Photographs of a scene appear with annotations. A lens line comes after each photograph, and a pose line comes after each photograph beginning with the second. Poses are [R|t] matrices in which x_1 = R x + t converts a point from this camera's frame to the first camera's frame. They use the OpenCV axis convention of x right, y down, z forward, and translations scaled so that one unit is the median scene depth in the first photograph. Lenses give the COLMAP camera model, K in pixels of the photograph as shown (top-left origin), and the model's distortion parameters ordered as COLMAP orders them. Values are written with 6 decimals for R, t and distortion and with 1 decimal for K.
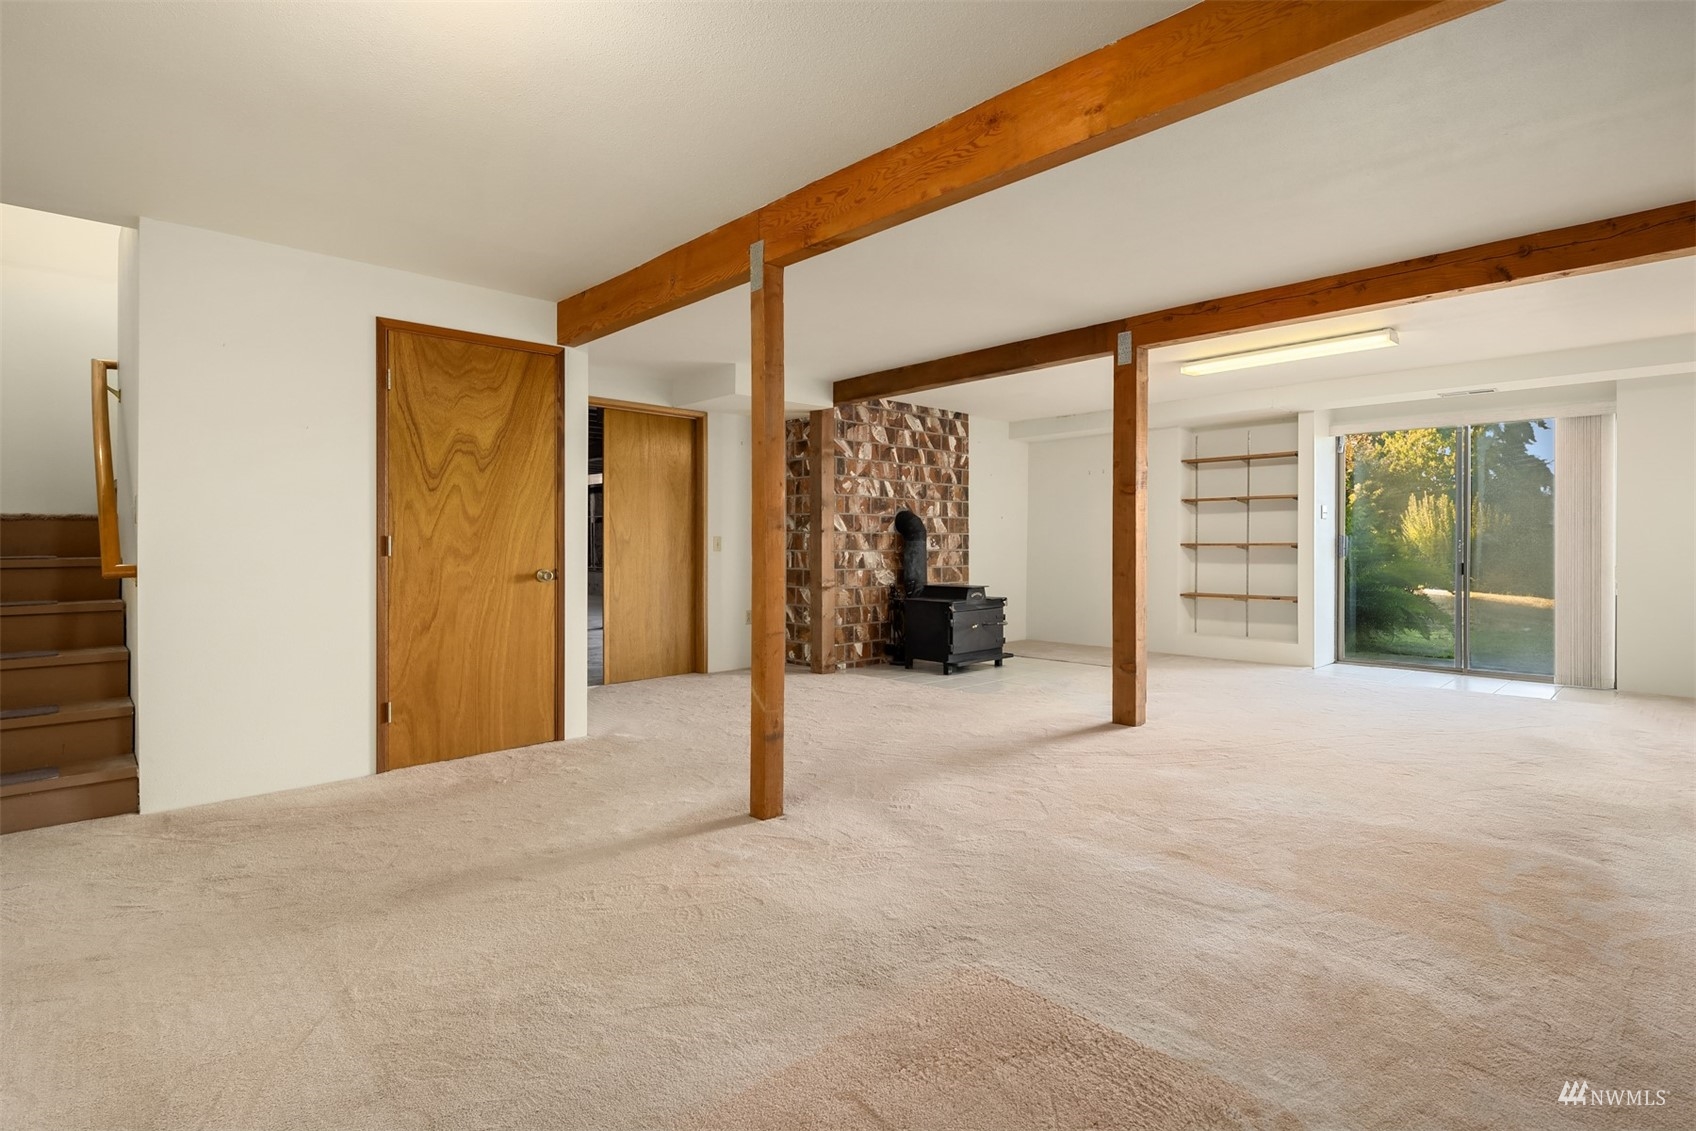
lens RADIAL K [[838.1, 0, 854.8], [0, 838.1, 556.6], [0, 0, 1]] dist [0.004720, -0.004772]
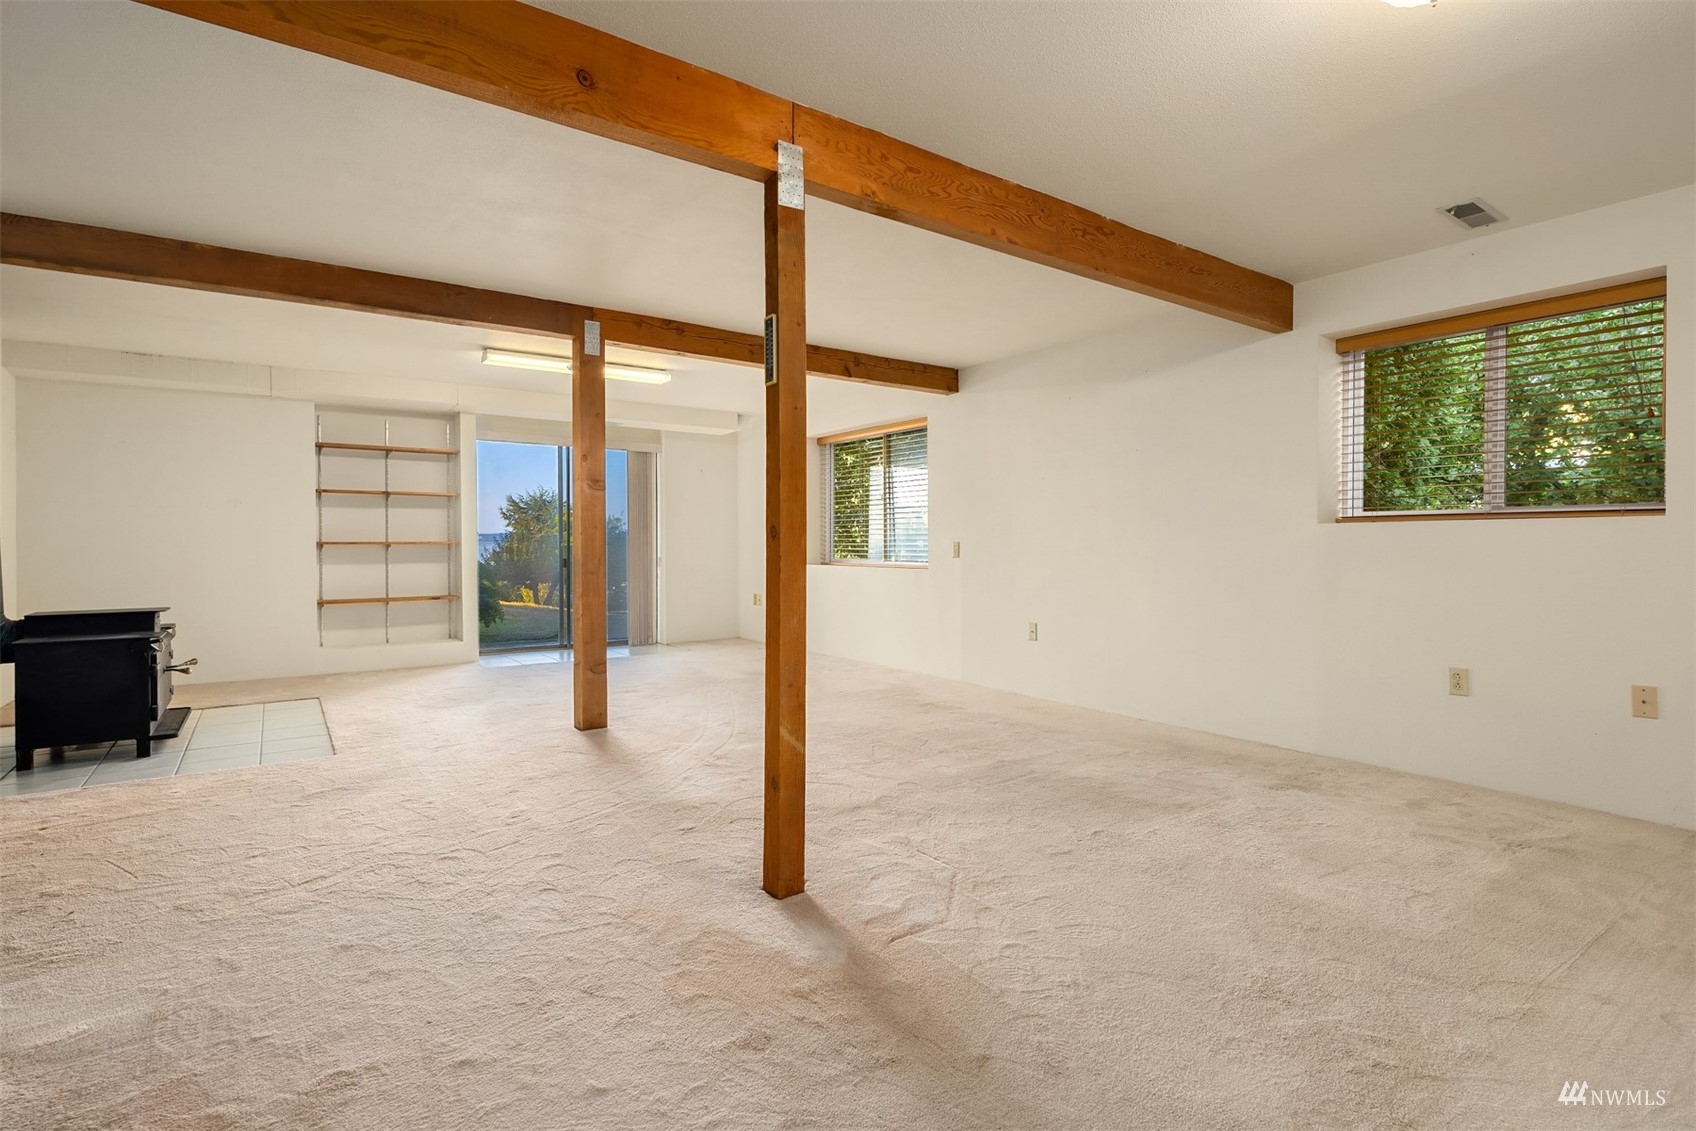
lens RADIAL K [[838.1, 0, 854.8], [0, 838.1, 556.6], [0, 0, 1]] dist [0.004720, -0.004772]
pose [[0.130457, -0.013524, 0.991362, -0.411263], [0.015458, 0.999813, 0.011605, -0.002570], [-0.991333, 0.013811, 0.130642, 0.398886]]
